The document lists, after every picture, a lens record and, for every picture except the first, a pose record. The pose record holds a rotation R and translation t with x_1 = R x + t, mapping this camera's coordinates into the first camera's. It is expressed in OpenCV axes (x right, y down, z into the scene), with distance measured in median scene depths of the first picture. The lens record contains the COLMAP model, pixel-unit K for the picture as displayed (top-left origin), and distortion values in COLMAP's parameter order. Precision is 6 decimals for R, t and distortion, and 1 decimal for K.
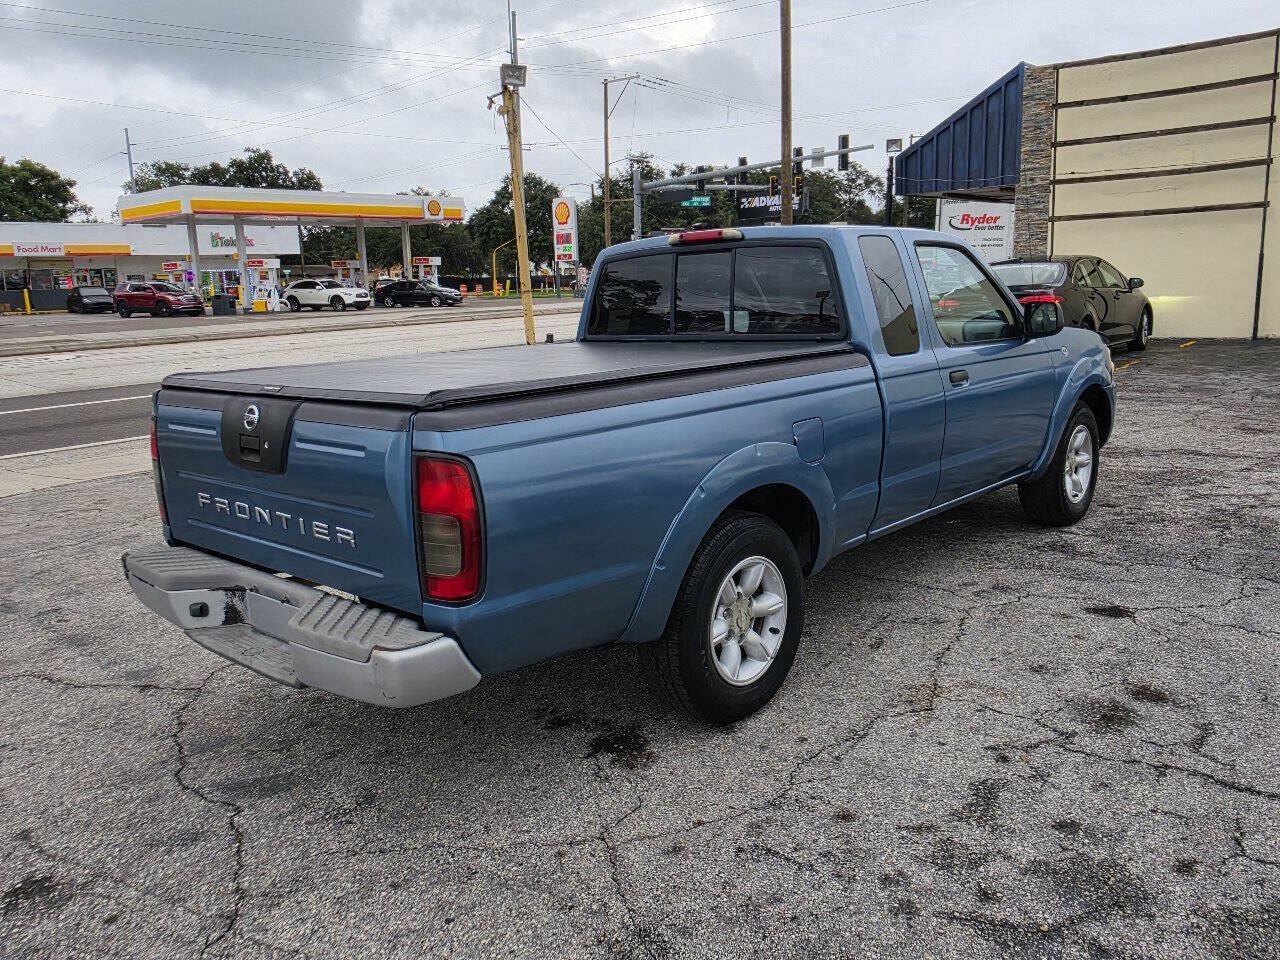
lens RADIAL K [[991.2, 0, 625.8], [0, 991.2, 477.1], [0, 0, 1]] dist [0.009539, -0.008754]
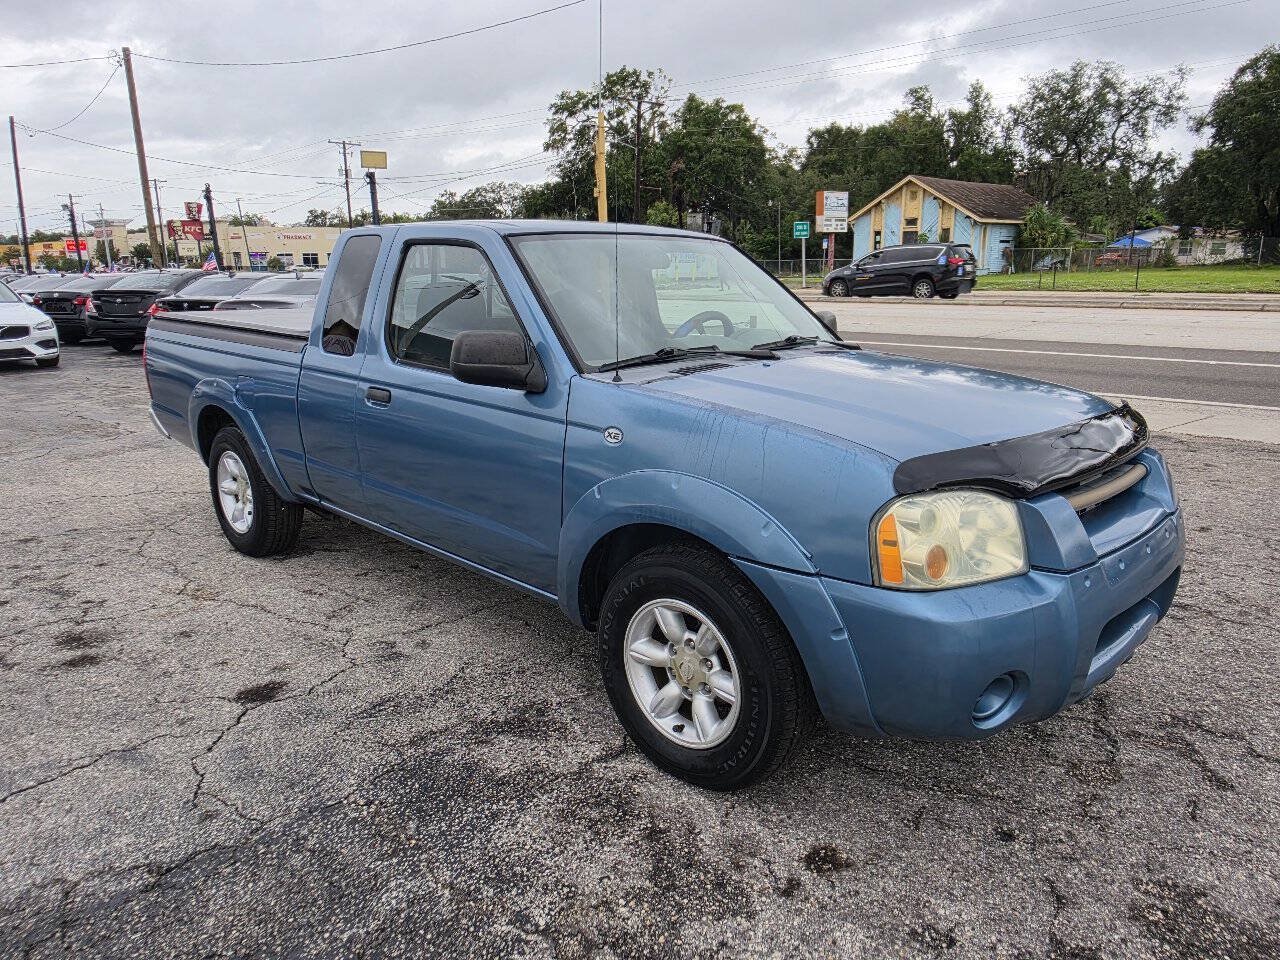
lens RADIAL K [[893.9, 0, 639.0], [0, 893.9, 485.1], [0, 0, 1]] dist [0.005543, -0.002393]
pose [[-0.031473, 0.280751, -0.959265, 0.329497], [-0.188821, 0.940788, 0.281538, -0.086770], [0.981507, 0.189990, 0.023403, 0.360148]]
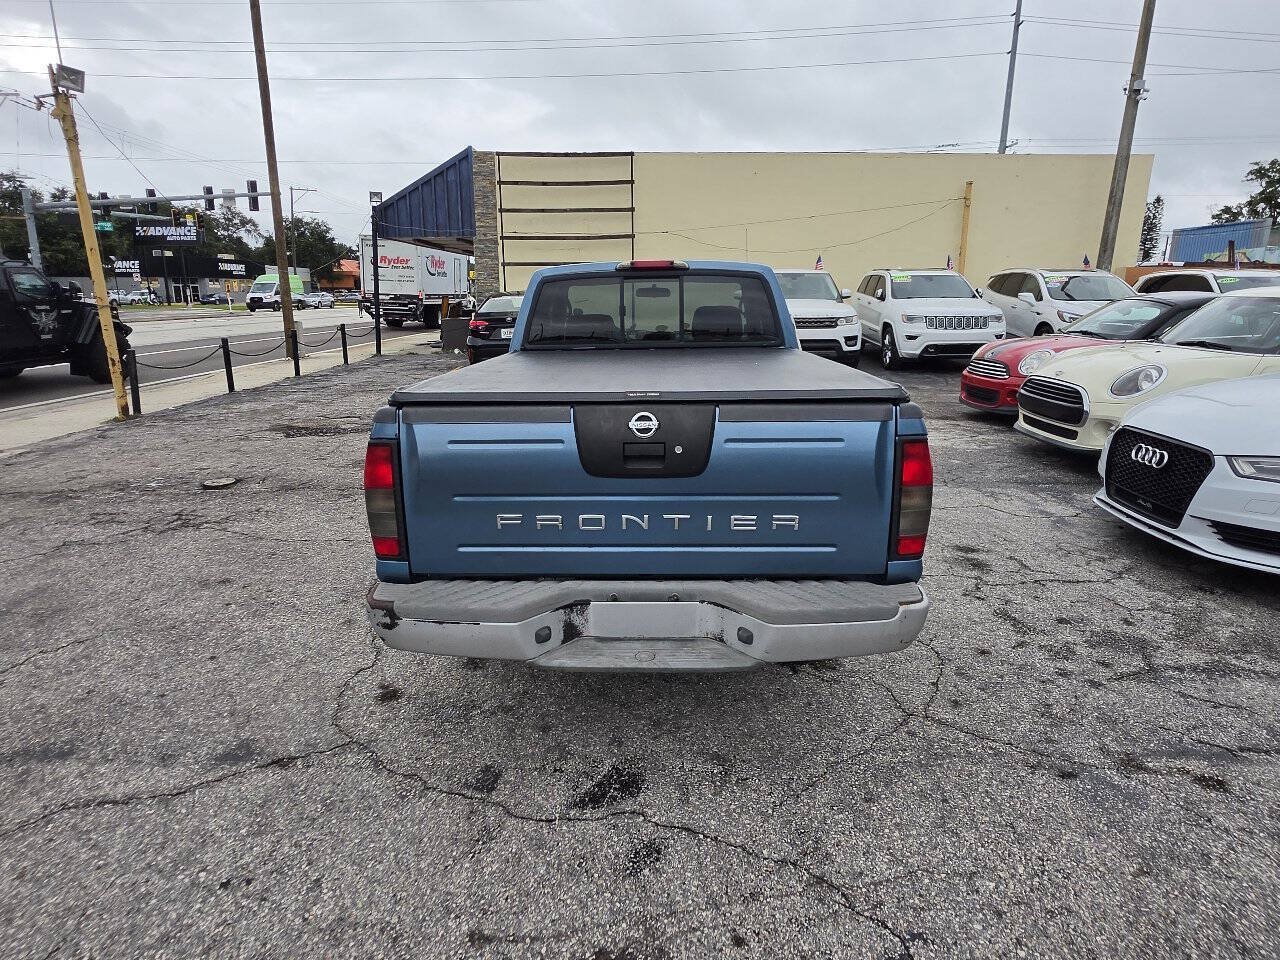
lens RADIAL K [[754.2, 0, 634.0], [0, 754.2, 482.7], [0, 0, 1]] dist [-0.006934, 0.001547]
pose [[0.761363, -0.122790, 0.636592, -0.170813], [0.101933, 0.992360, 0.069501, -0.010900], [-0.640262, 0.011974, 0.768063, 0.082850]]
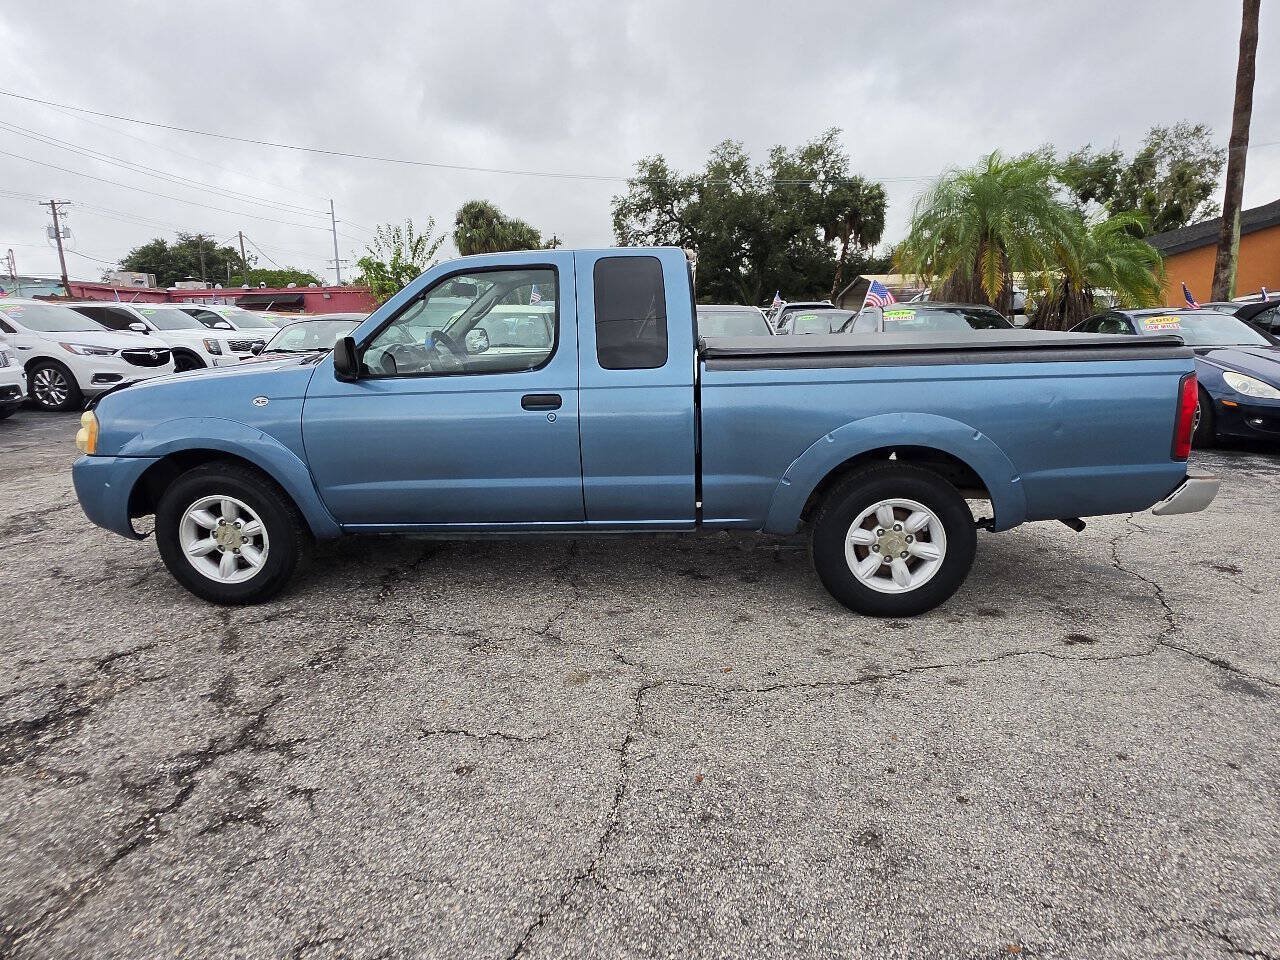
lens RADIAL K [[754.2, 0, 632.9], [0, 754.2, 481.0], [0, 0, 1]] dist [-0.006934, 0.001547]
pose [[-0.611814, -0.113677, 0.782791, -0.184957], [0.197057, 0.936514, 0.290017, -0.078148], [-0.766063, 0.331691, -0.550572, 0.484353]]
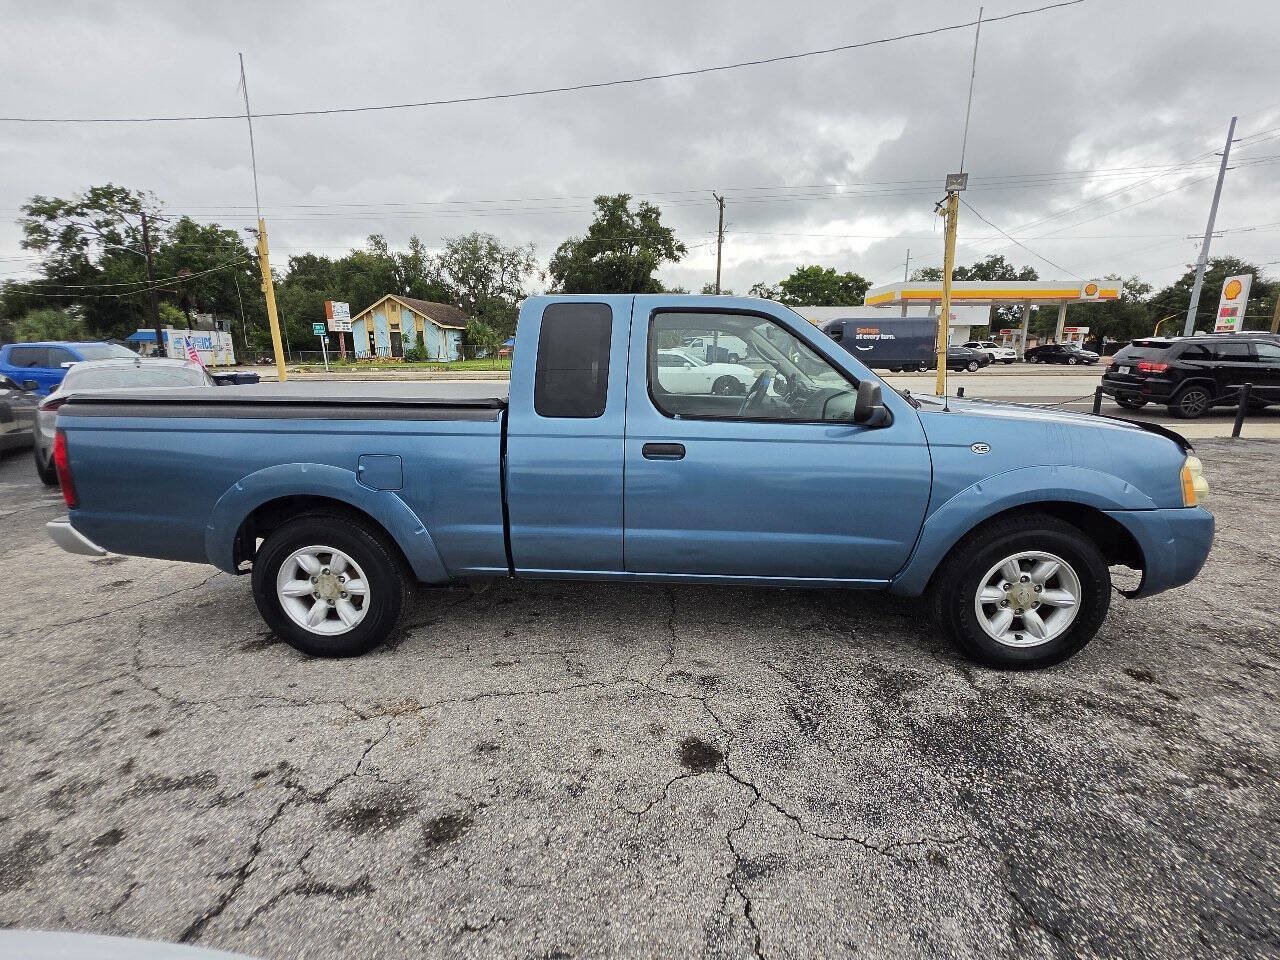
lens RADIAL K [[587.4, 0, 638.5], [0, 587.4, 484.0], [0, 0, 1]] dist [-0.009954, 0.004319]
pose [[0.635903, 0.205869, -0.743805, 0.220616], [-0.172279, 0.977312, 0.123212, -0.039537], [0.752295, 0.049791, 0.656942, 0.178780]]
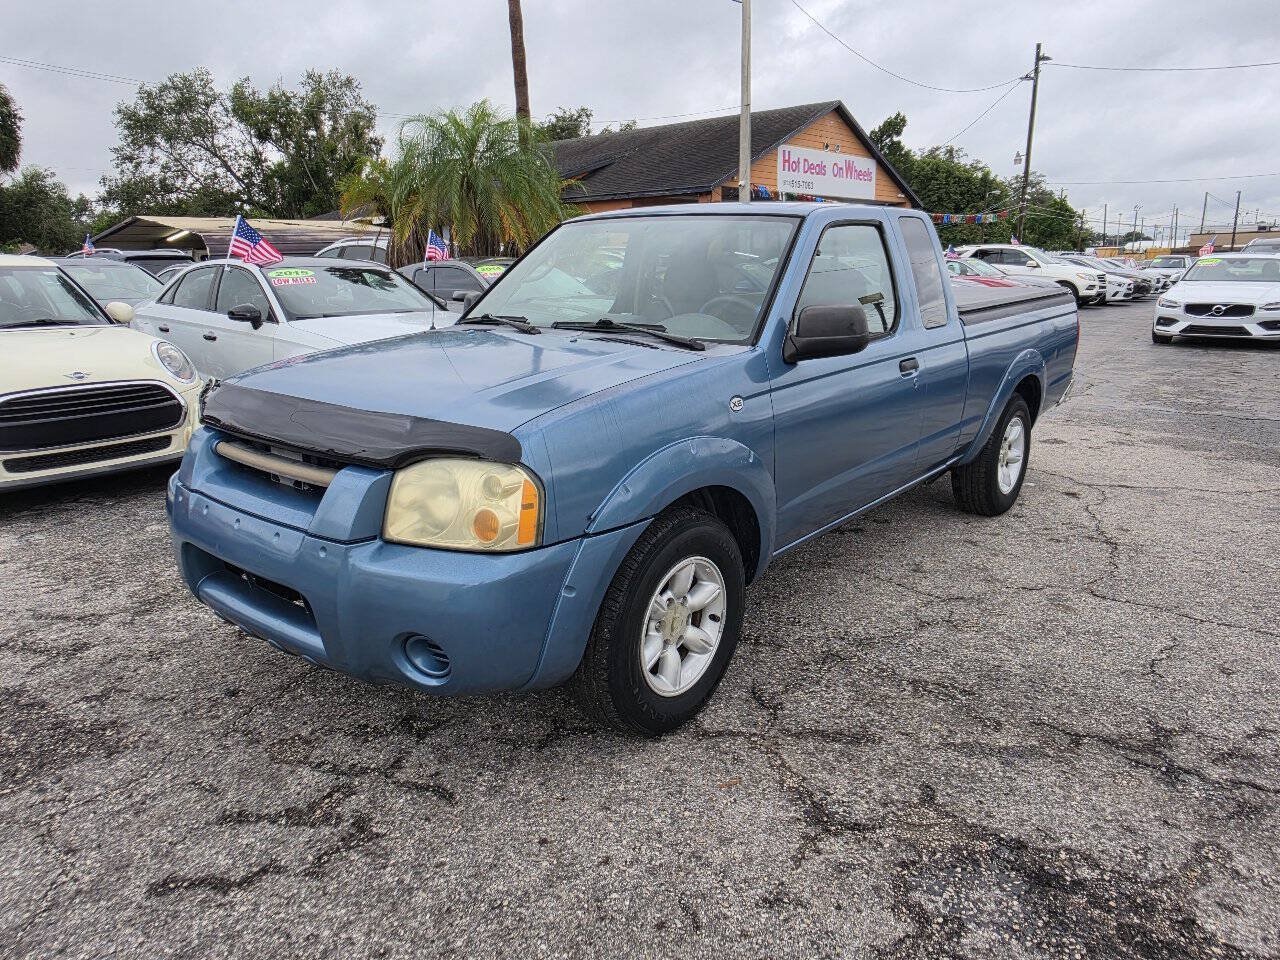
lens RADIAL K [[893.9, 0, 629.1], [0, 893.9, 467.9], [0, 0, 1]] dist [0.005543, -0.002393]
pose [[-0.997644, 0.062129, -0.029109, 0.100229], [0.044441, 0.908401, 0.415732, -0.124554], [0.052272, 0.413459, -0.909021, 0.614257]]
